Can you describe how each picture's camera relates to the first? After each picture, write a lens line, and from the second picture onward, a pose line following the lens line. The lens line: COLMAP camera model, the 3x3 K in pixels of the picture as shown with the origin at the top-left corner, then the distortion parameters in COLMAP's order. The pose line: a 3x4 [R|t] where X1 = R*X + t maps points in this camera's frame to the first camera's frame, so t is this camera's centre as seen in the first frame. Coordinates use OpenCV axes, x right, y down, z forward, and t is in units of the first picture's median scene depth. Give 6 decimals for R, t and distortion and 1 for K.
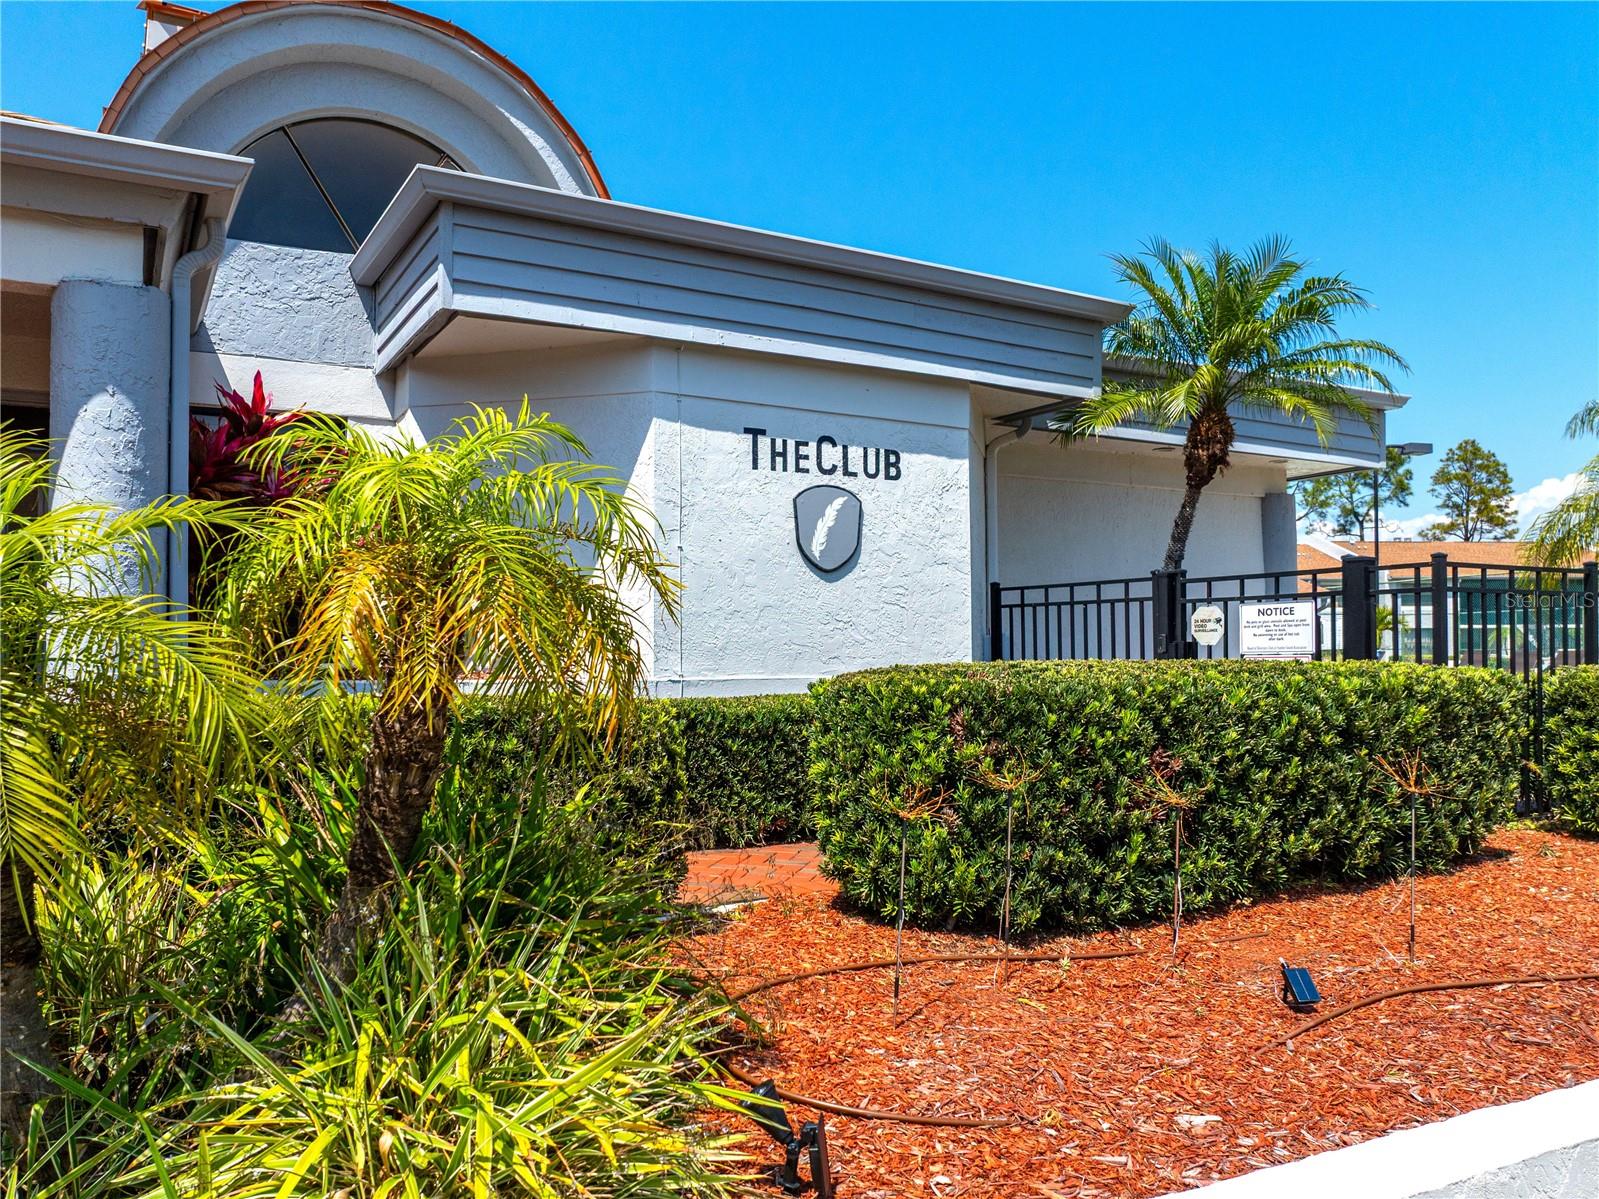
lens RADIAL K [[1136.3, 0, 799.8], [0, 1136.3, 604.1], [0, 0, 1]] dist [-0.036616, 0.012178]
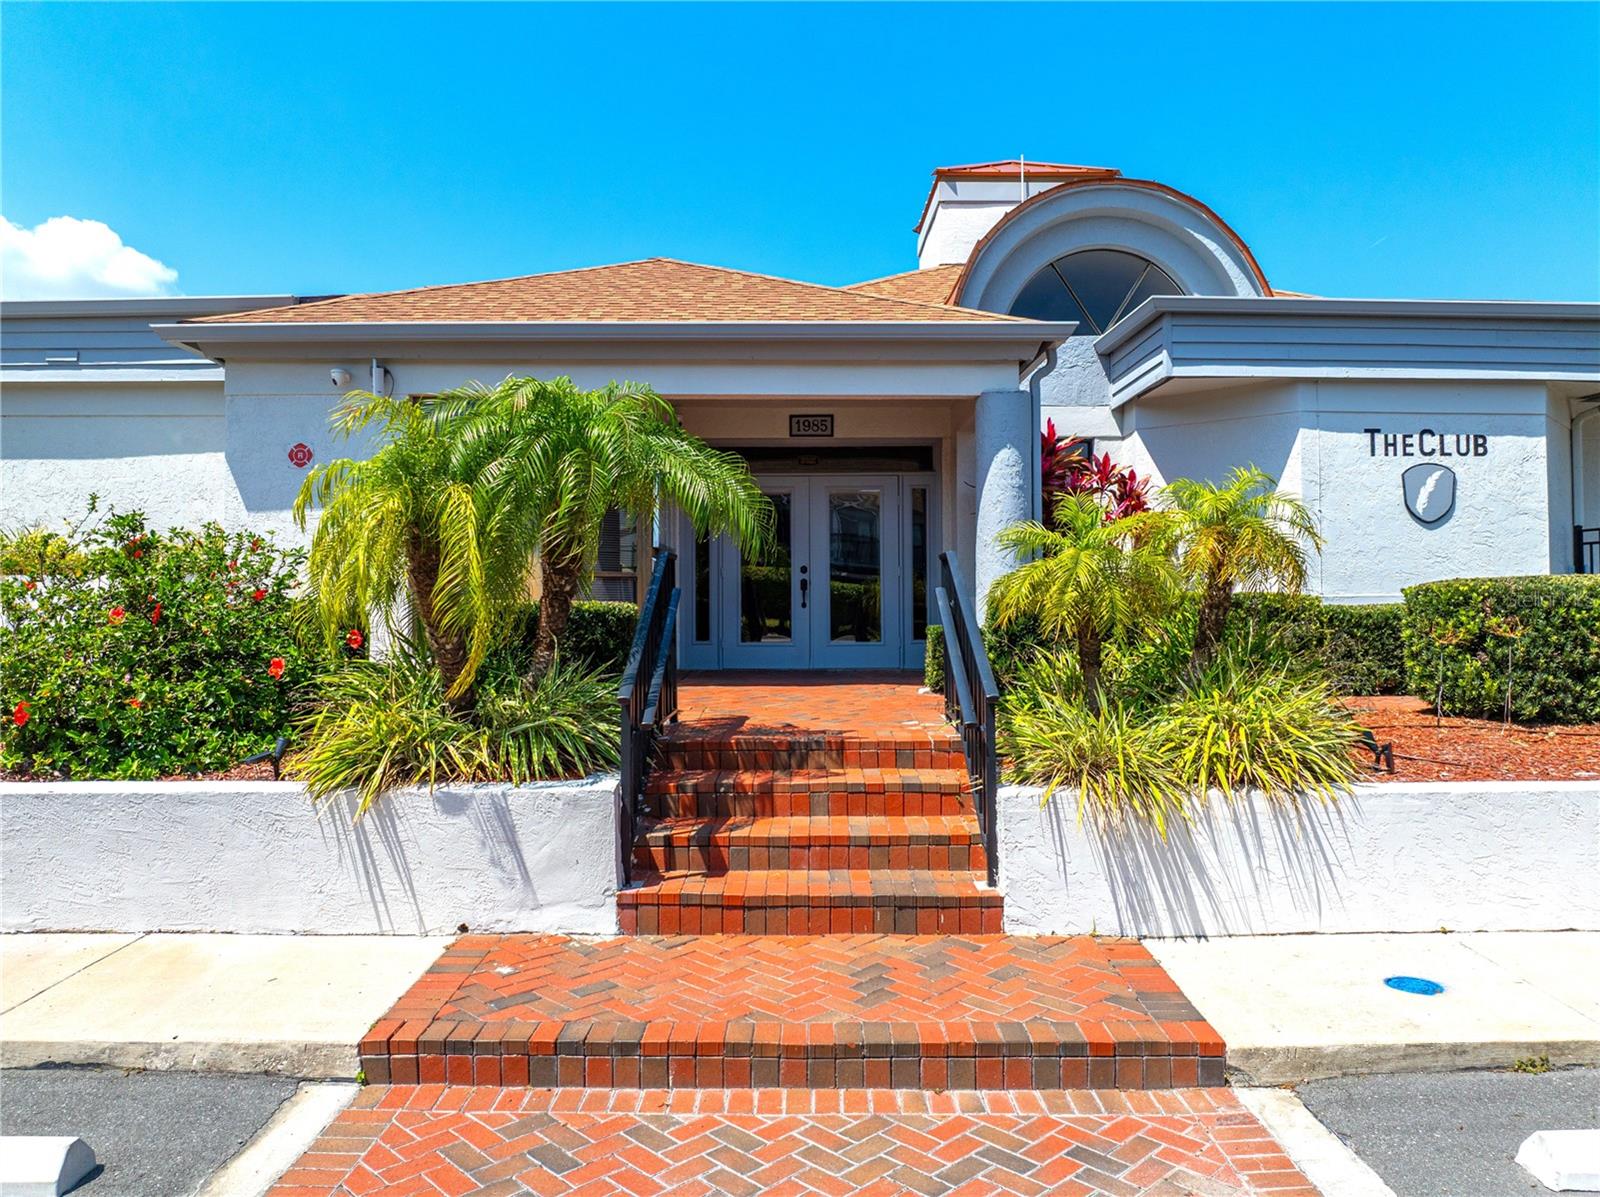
lens RADIAL K [[1137.0, 0, 805.5], [0, 1137.0, 593.7], [0, 0, 1]] dist [-0.036616, 0.012178]
pose [[0.866742, -0.006461, -0.498716, 0.058491], [0.022843, 0.999381, 0.026752, 0.006318], [0.498234, -0.034579, 0.866353, -0.748464]]
